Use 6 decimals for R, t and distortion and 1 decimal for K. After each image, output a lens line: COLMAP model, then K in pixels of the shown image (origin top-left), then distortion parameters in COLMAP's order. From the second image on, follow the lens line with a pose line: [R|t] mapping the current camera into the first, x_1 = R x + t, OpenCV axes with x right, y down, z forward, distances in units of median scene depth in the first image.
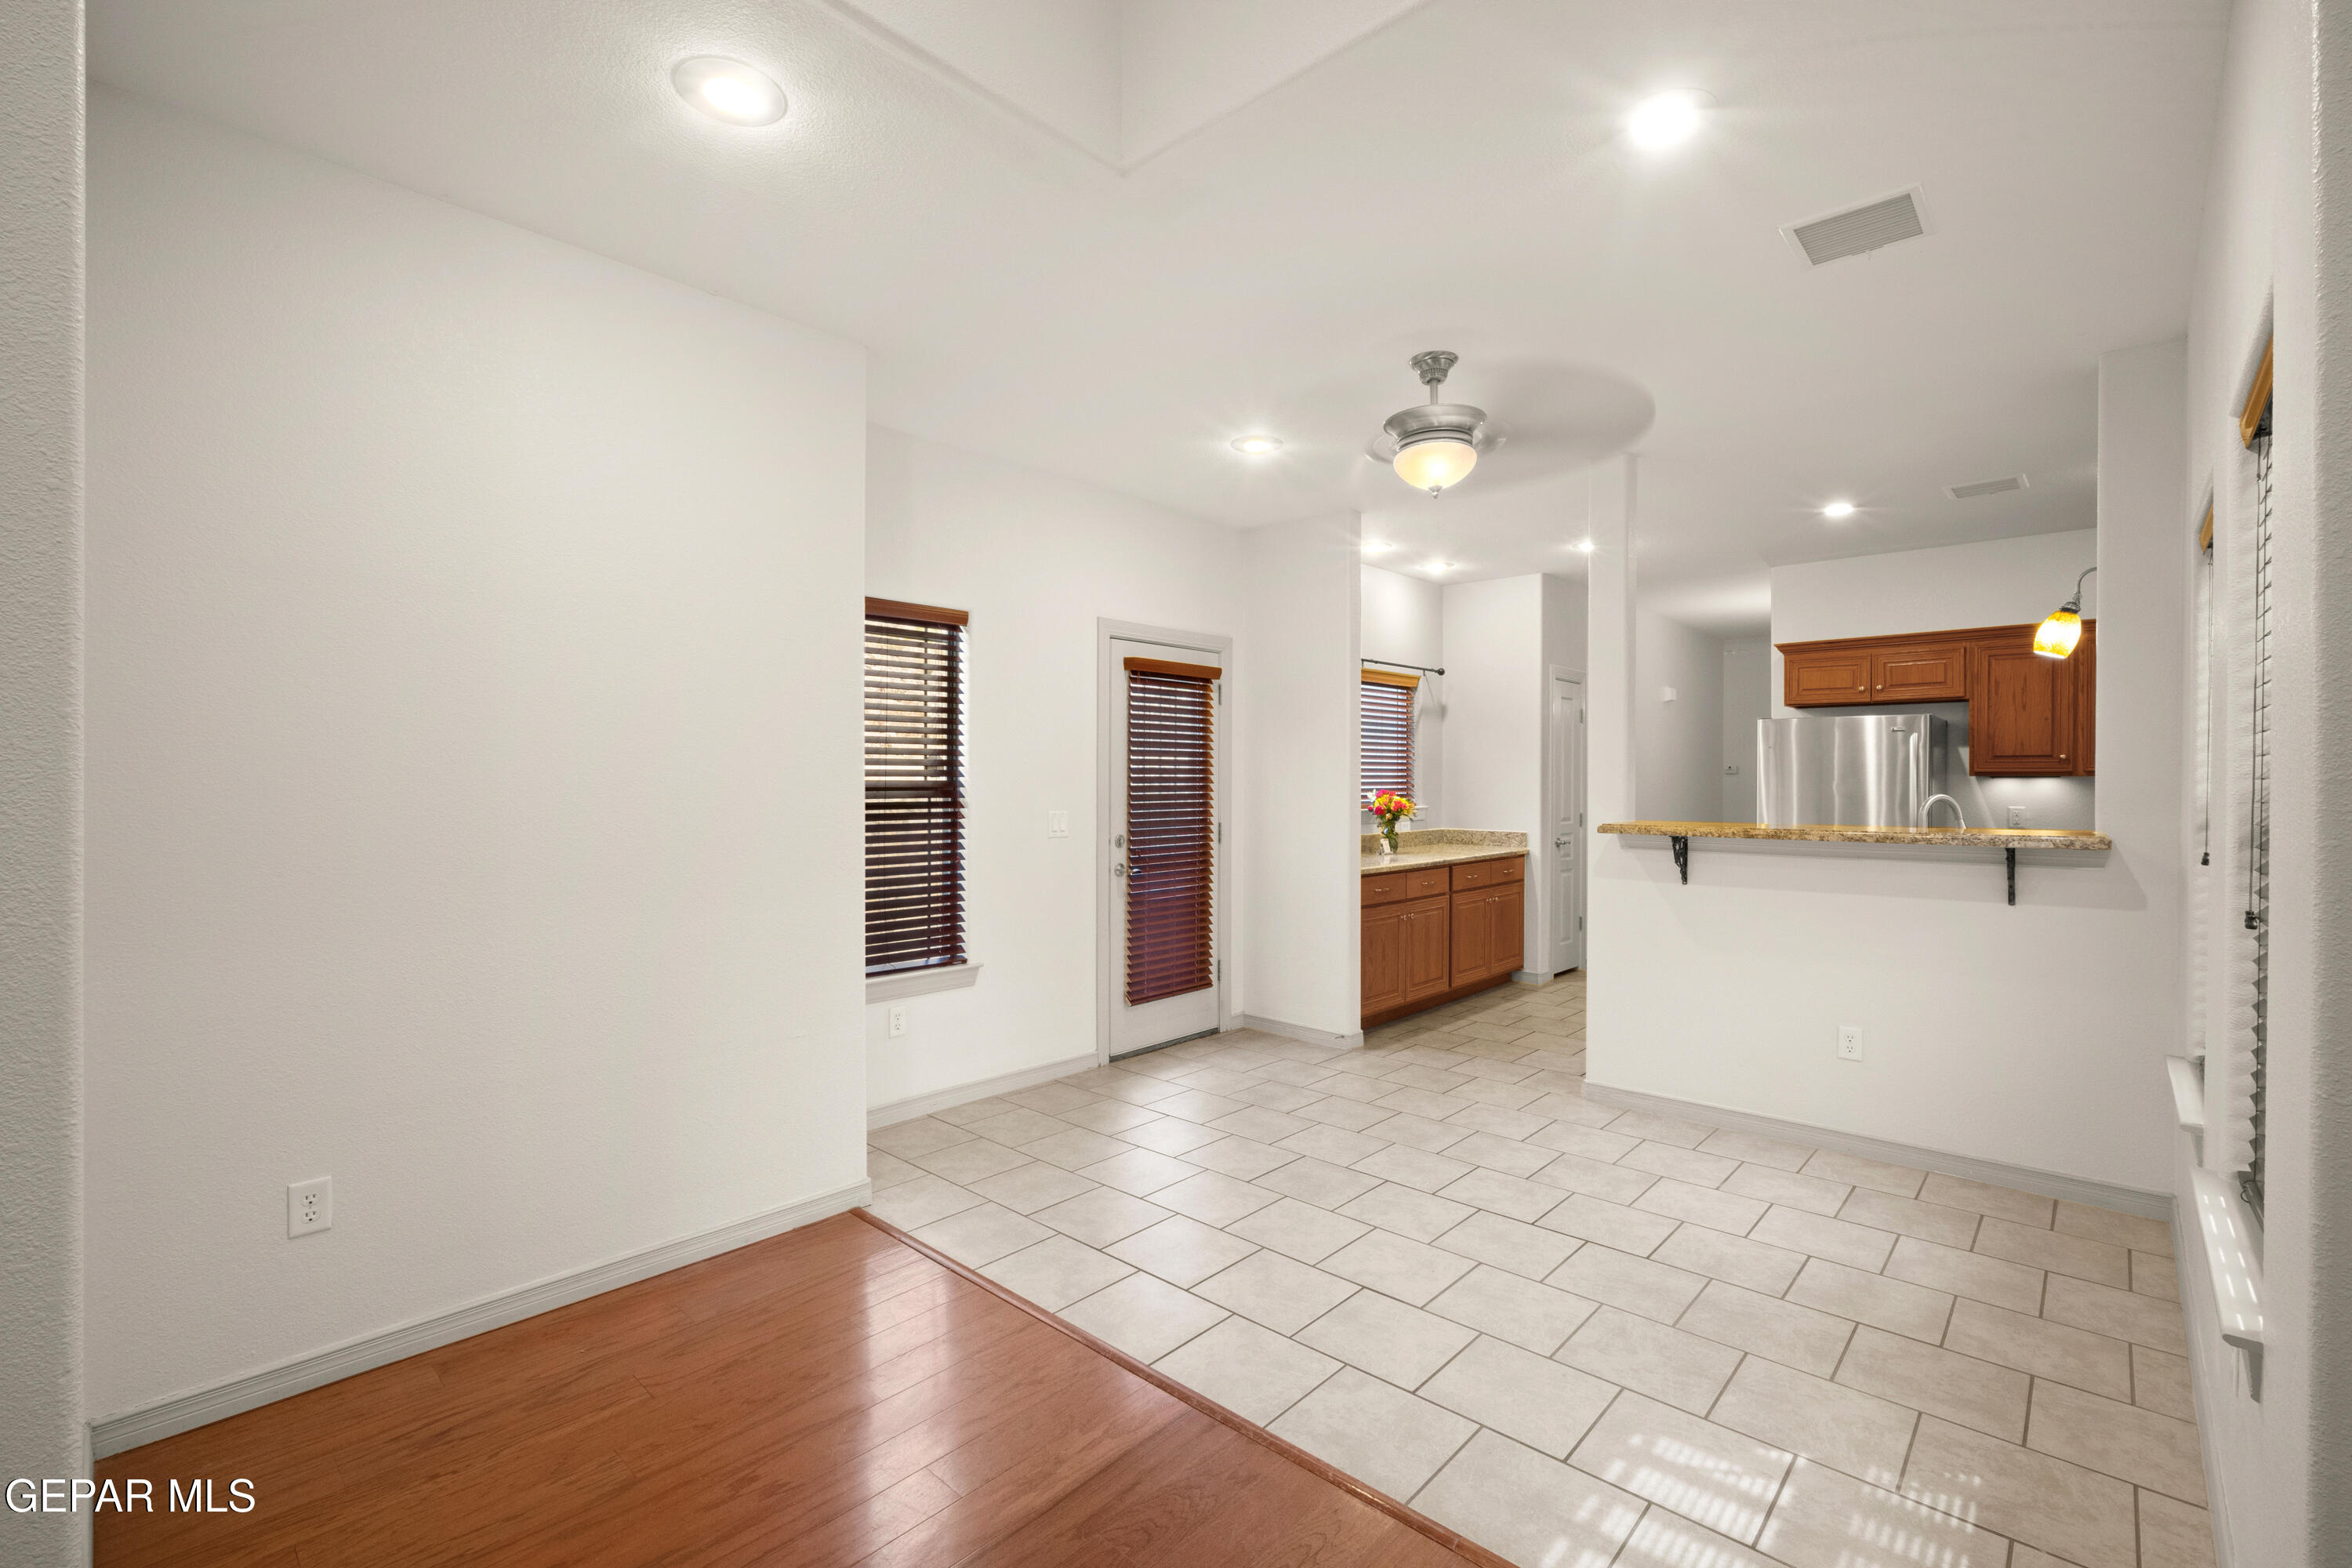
lens RADIAL K [[1023.8, 0, 1183.4], [0, 1023.8, 794.2], [0, 0, 1]] dist [-0.011528, 0.001634]
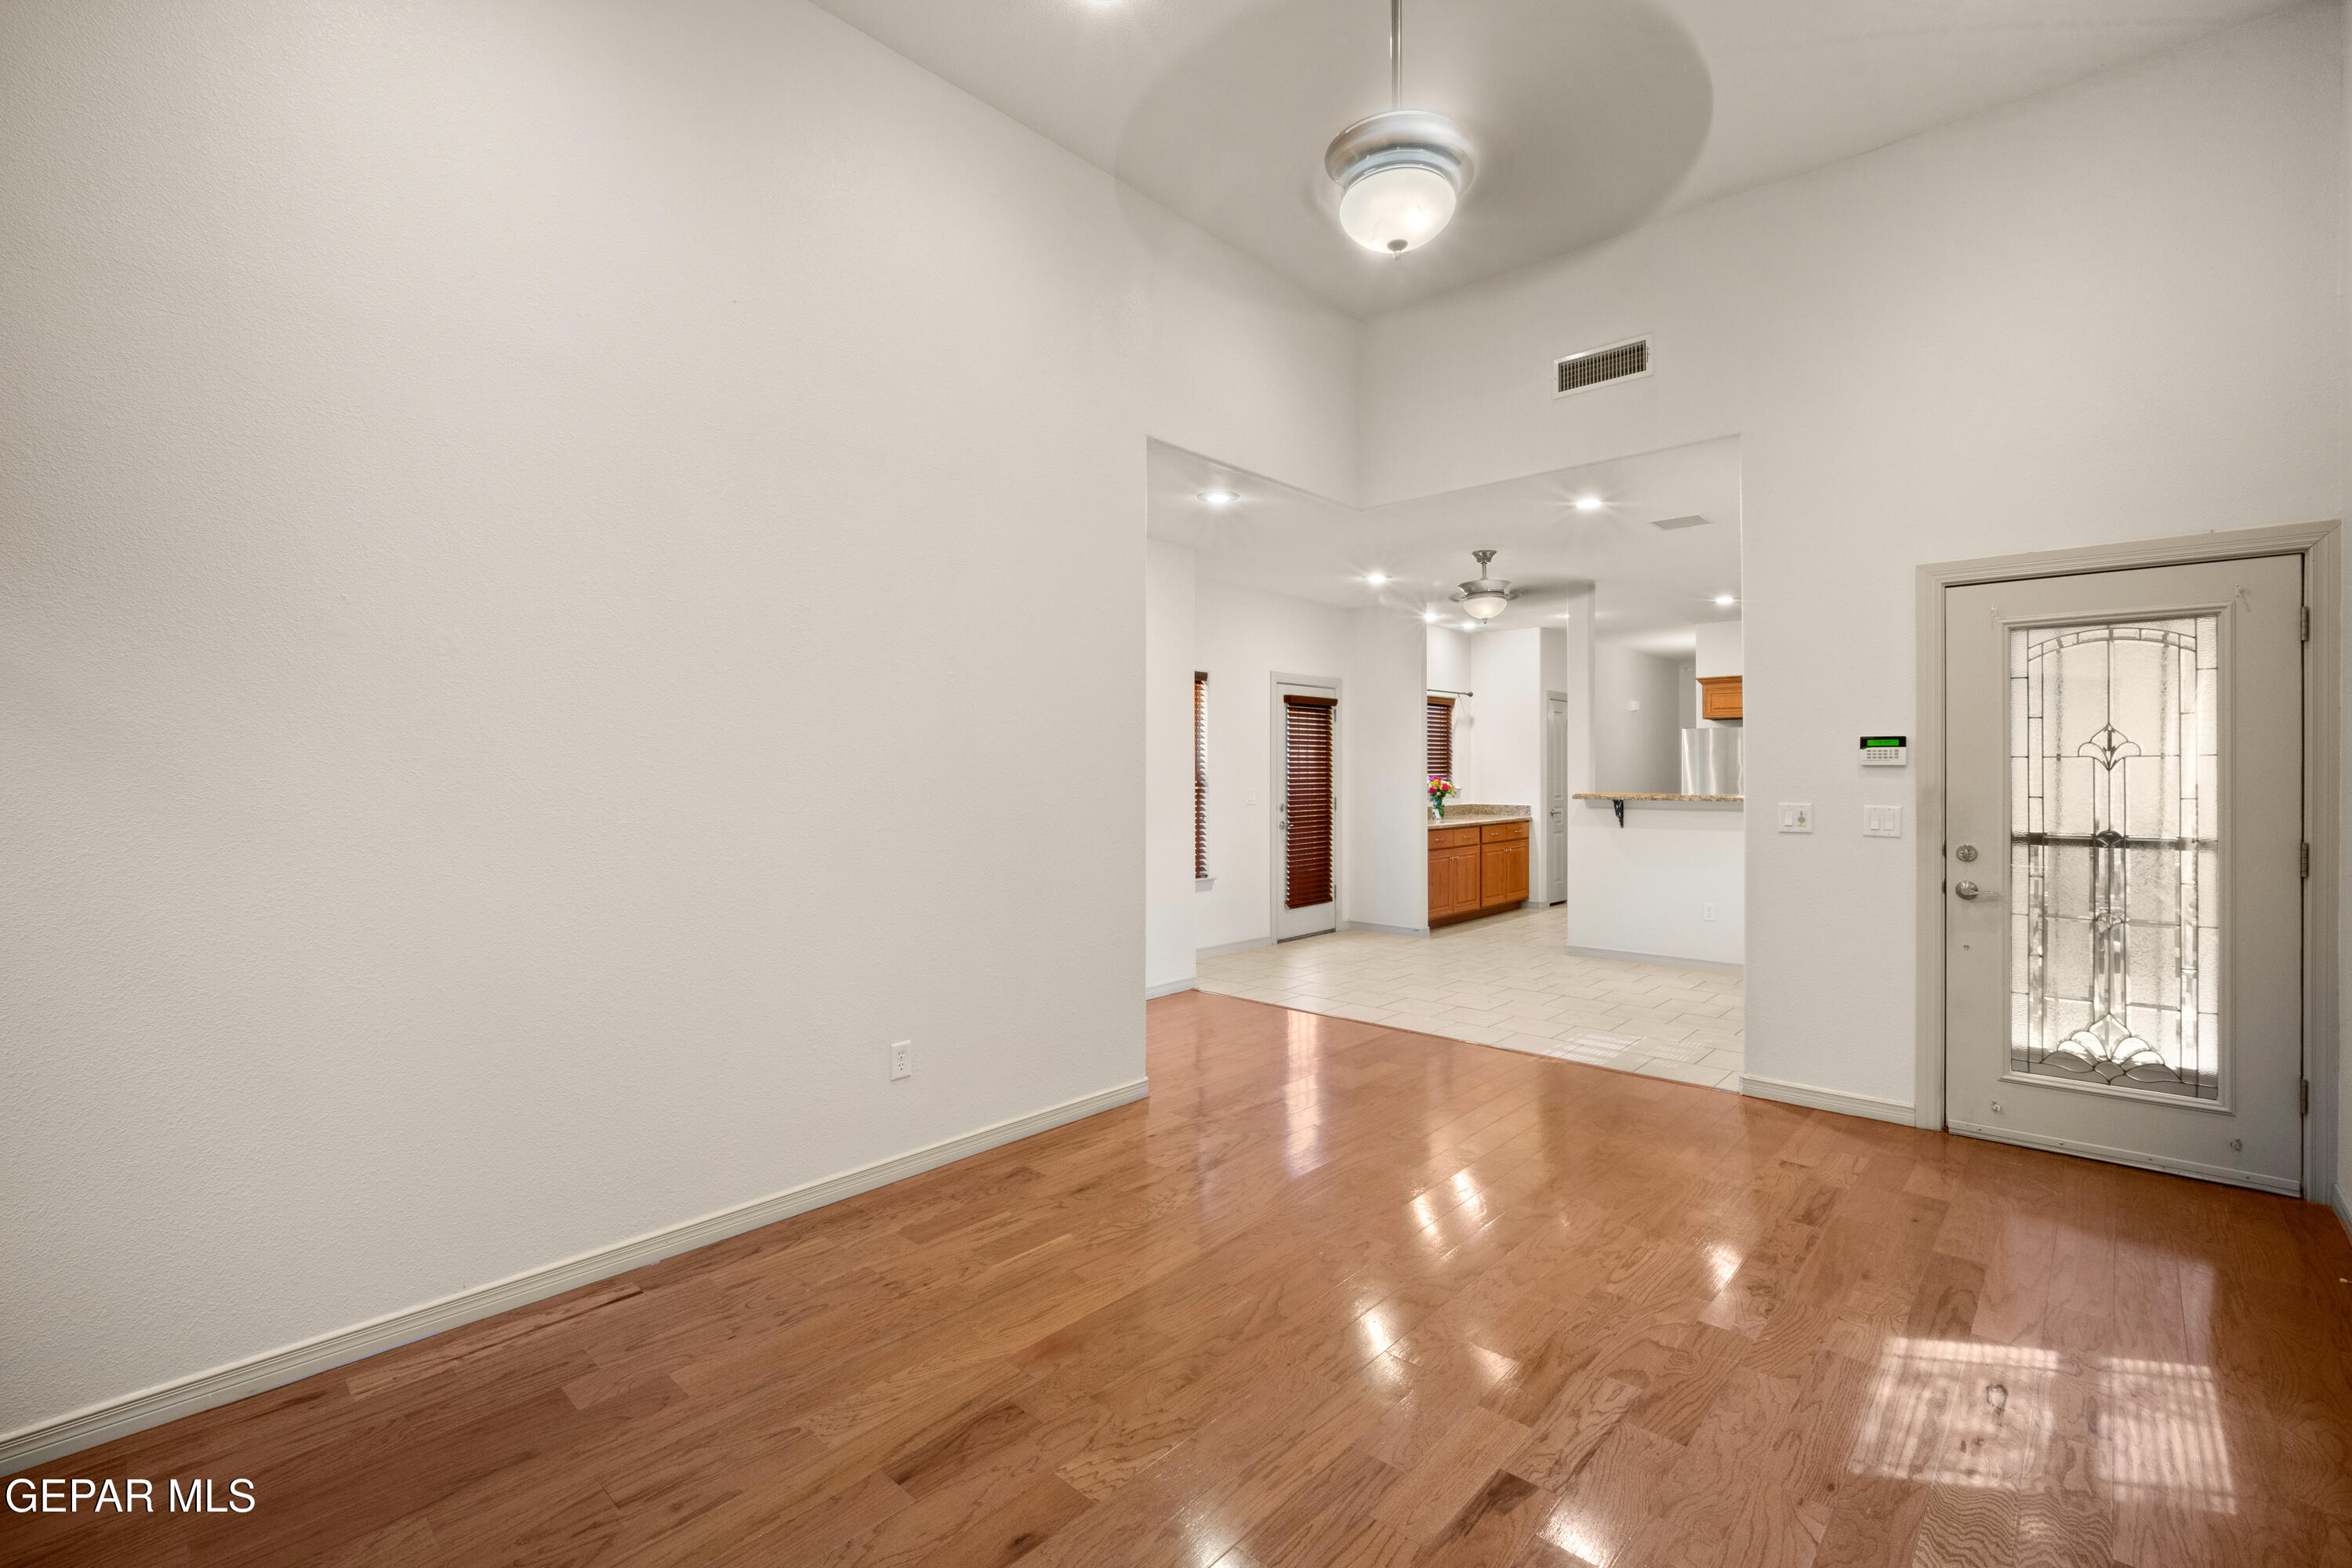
lens RADIAL K [[1023.8, 0, 1180.8], [0, 1023.8, 783.1], [0, 0, 1]] dist [-0.011528, 0.001634]
pose [[0.999992, -0.003773, -0.001131, -0.216565], [0.003770, 0.999988, -0.003097, 0.011010], [0.001142, 0.003092, 0.999995, -0.617473]]
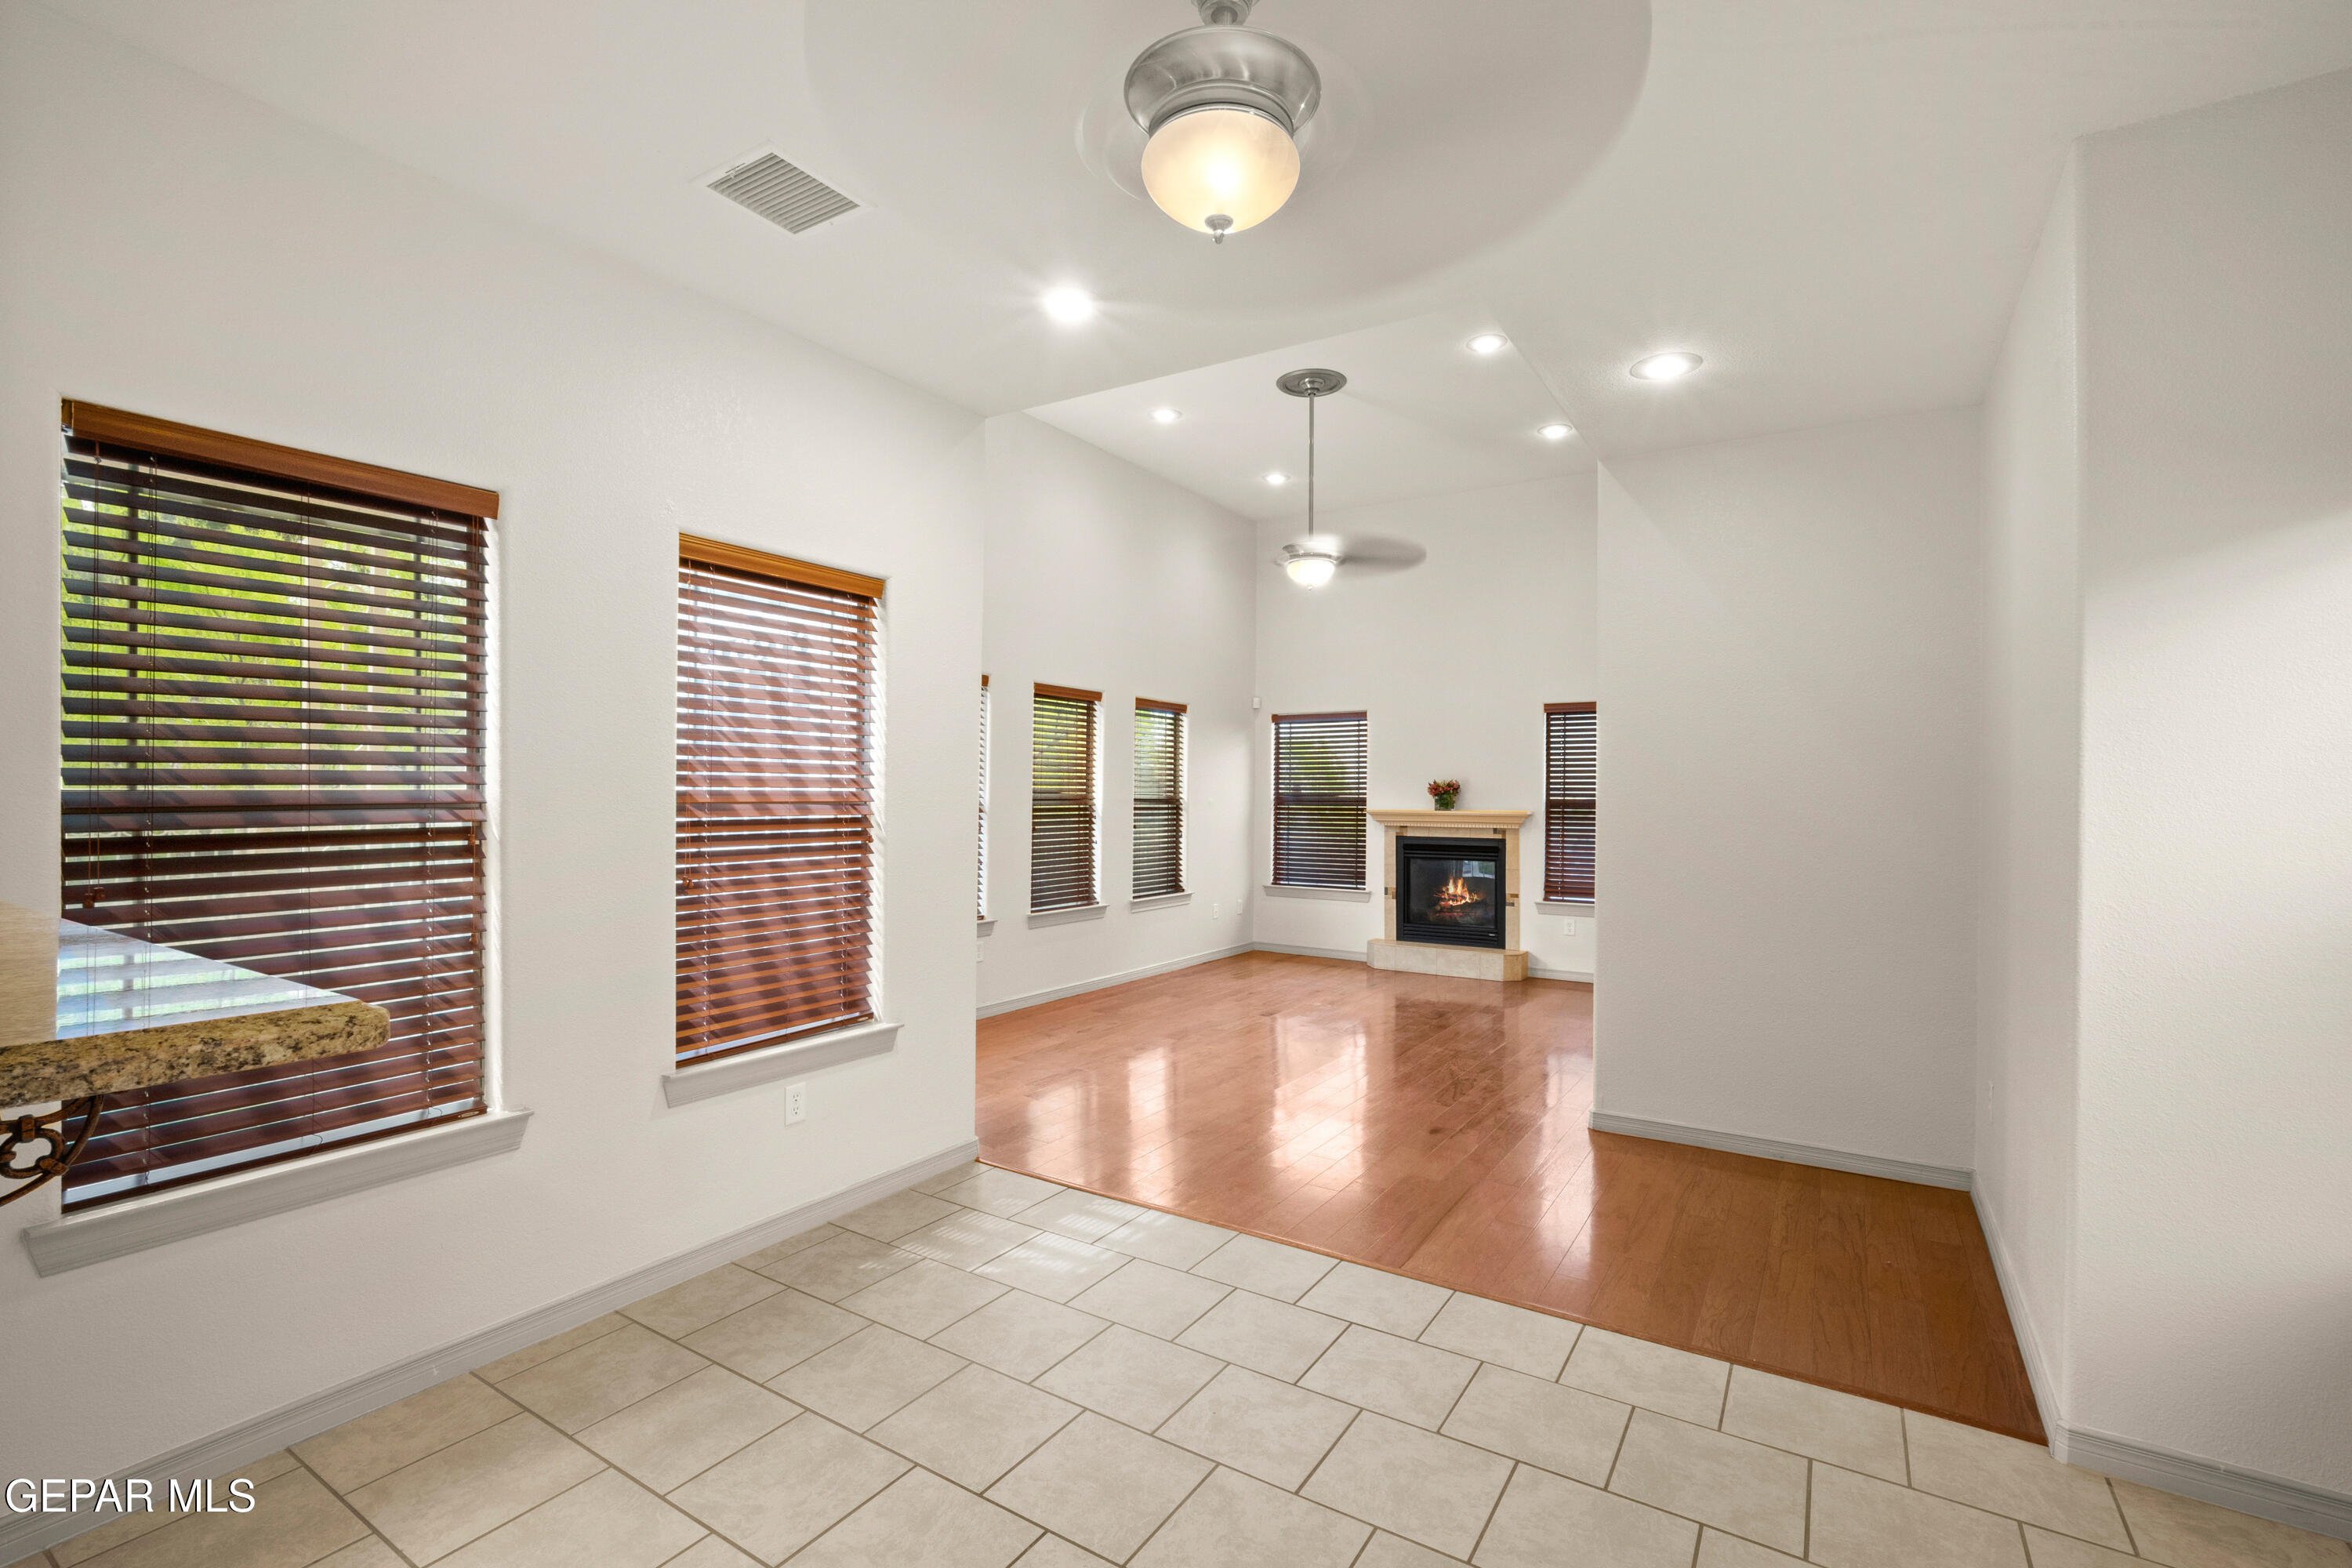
lens RADIAL K [[1023.8, 0, 1196.1], [0, 1023.8, 787.6], [0, 0, 1]] dist [-0.011528, 0.001634]
pose [[-0.984010, -0.014842, -0.177496, 0.227080], [-0.016186, 0.999850, 0.006130, -0.013820], [0.177379, 0.008905, -0.984102, 0.991186]]
